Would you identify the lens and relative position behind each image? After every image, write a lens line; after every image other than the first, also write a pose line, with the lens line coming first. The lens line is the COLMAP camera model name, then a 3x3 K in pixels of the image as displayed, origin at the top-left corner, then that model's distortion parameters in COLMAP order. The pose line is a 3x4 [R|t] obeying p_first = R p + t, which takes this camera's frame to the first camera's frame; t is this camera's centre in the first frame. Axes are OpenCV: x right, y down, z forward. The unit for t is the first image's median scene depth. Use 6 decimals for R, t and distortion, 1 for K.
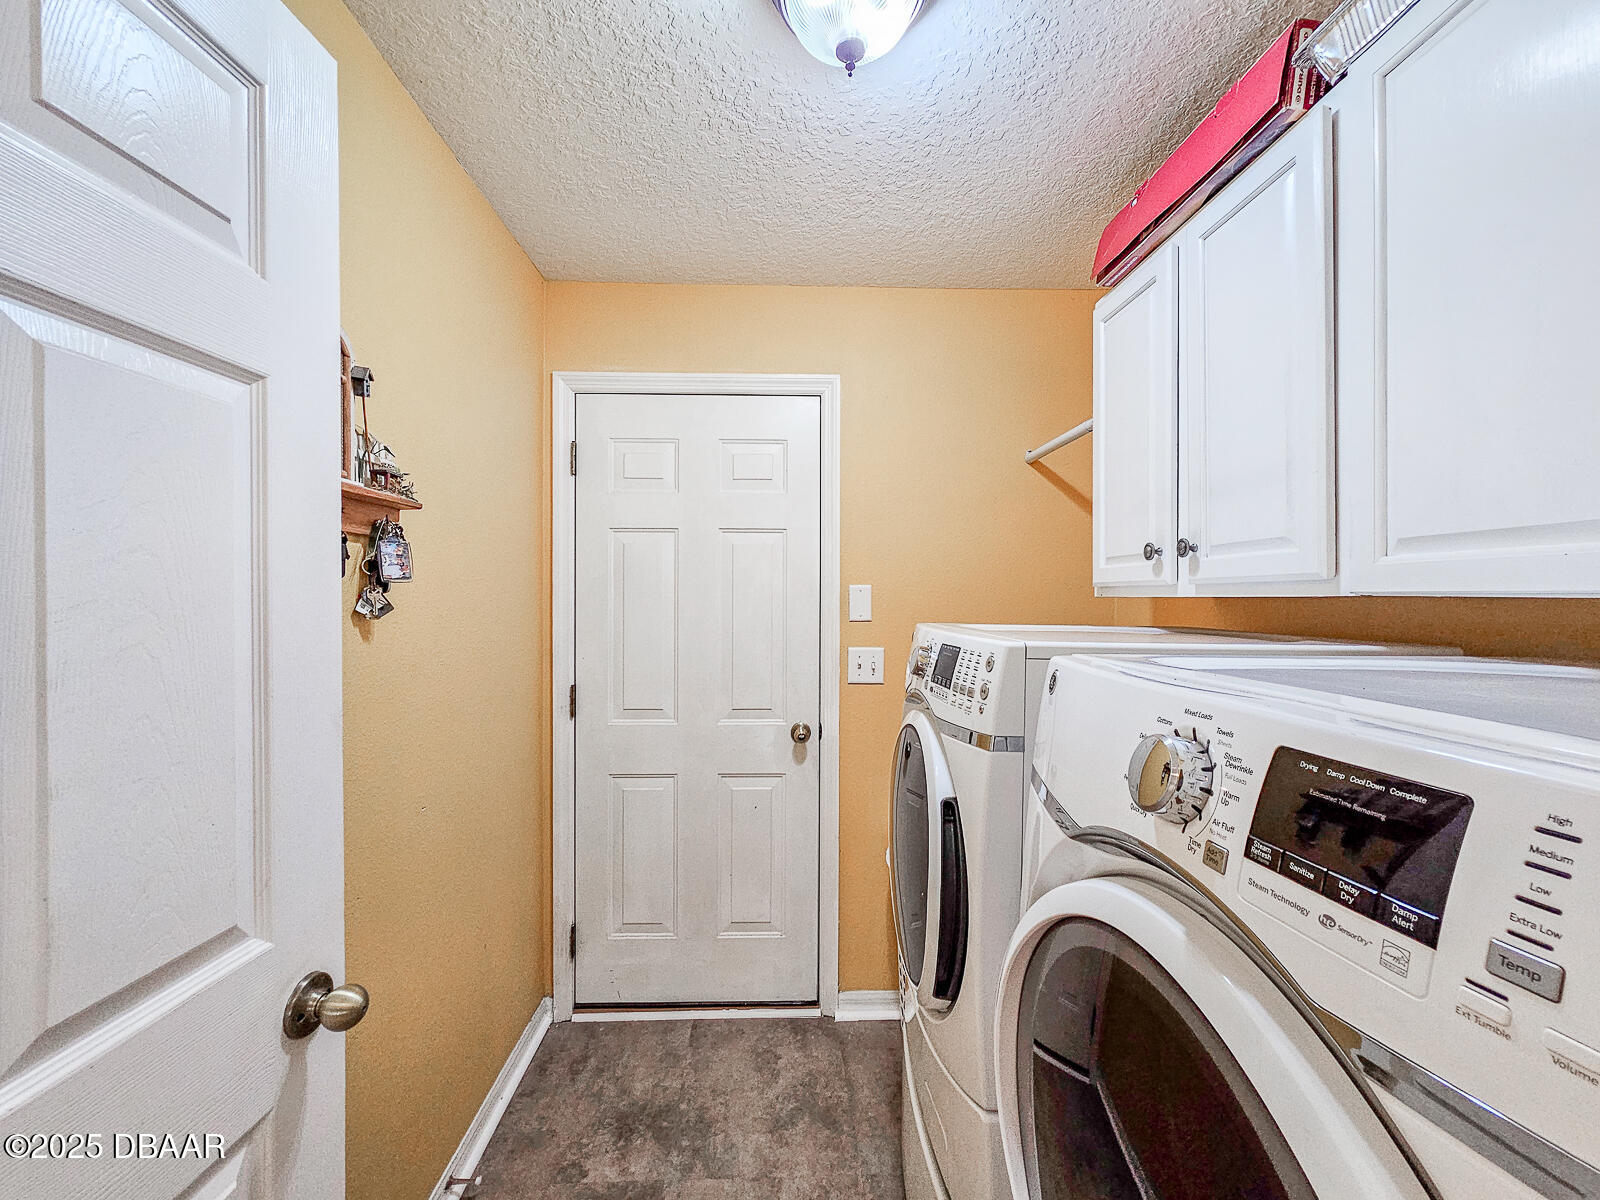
lens RADIAL K [[666.3, 0, 791.8], [0, 666.3, 598.7], [0, 0, 1]] dist [-0.002747, 0.000490]
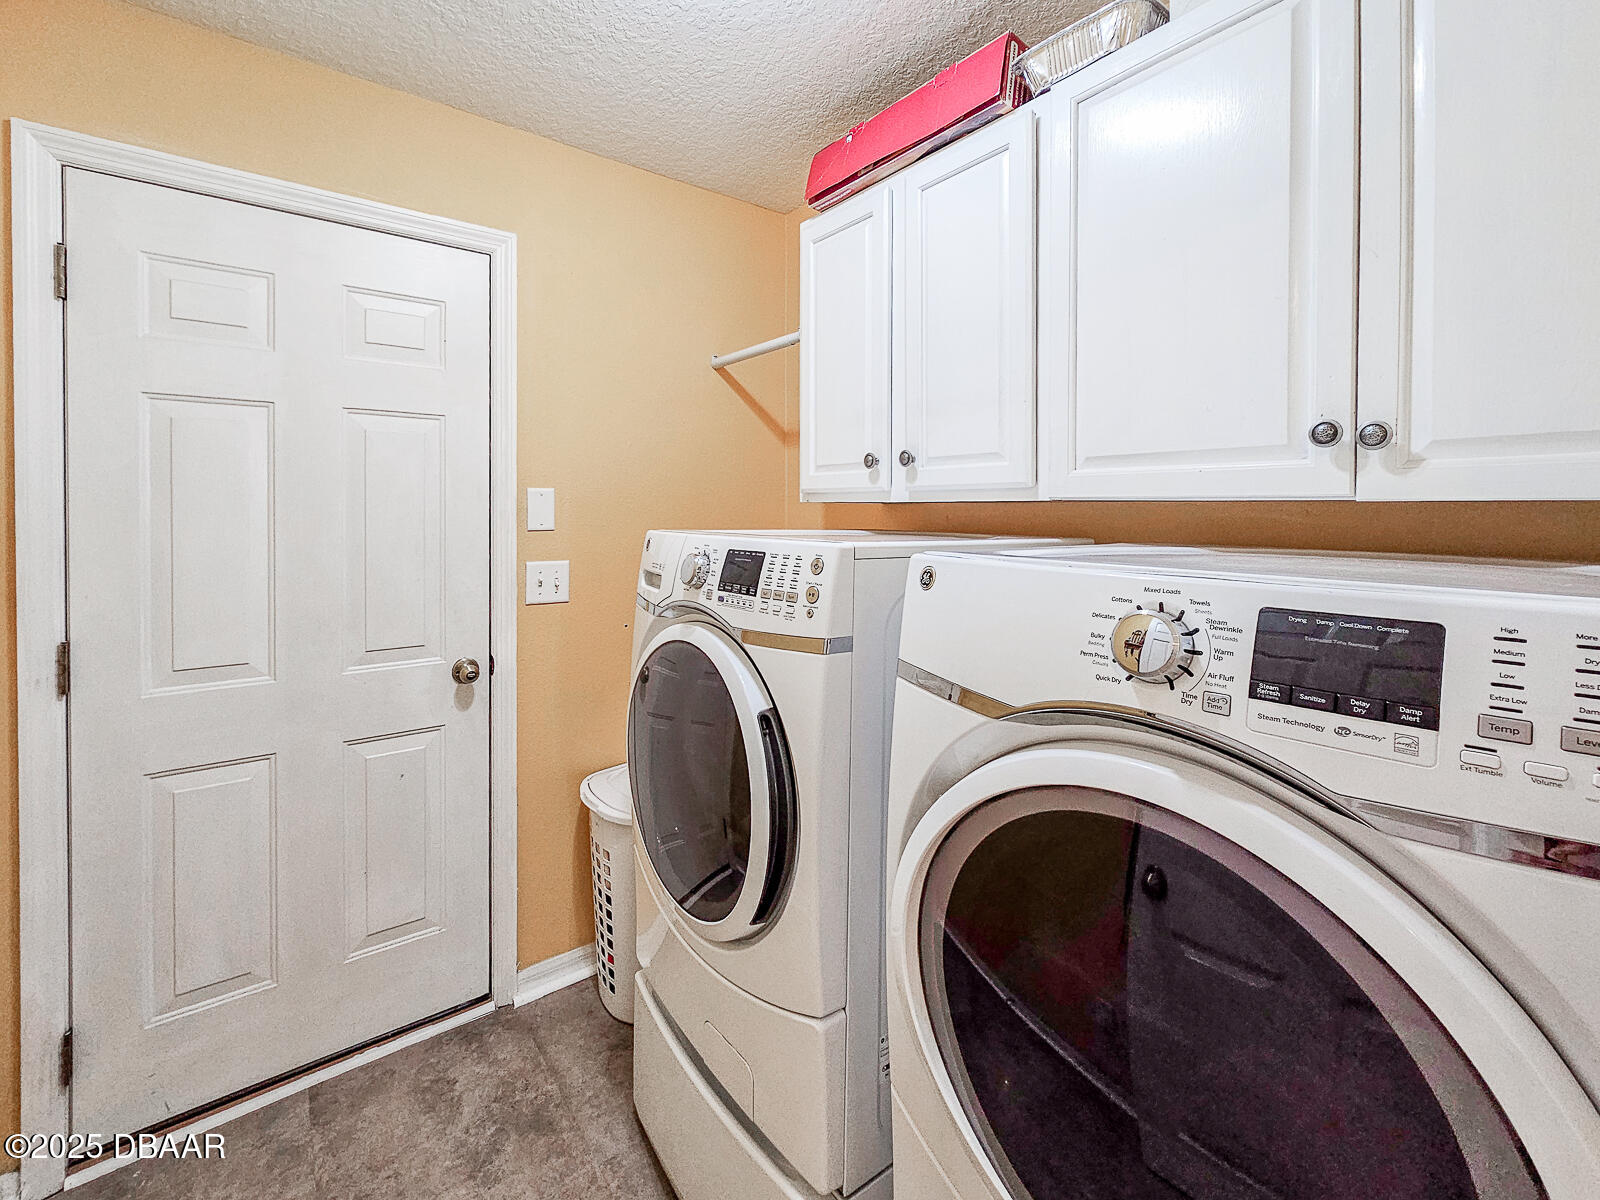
lens RADIAL K [[695.5, 0, 799.2], [0, 695.5, 516.7], [0, 0, 1]] dist [-0.003328, 0.000410]
pose [[0.809561, -0.005520, 0.587010, -0.271630], [-0.000735, 0.999945, 0.010416, 0.011481], [-0.587036, -0.008864, 0.809513, 0.154446]]
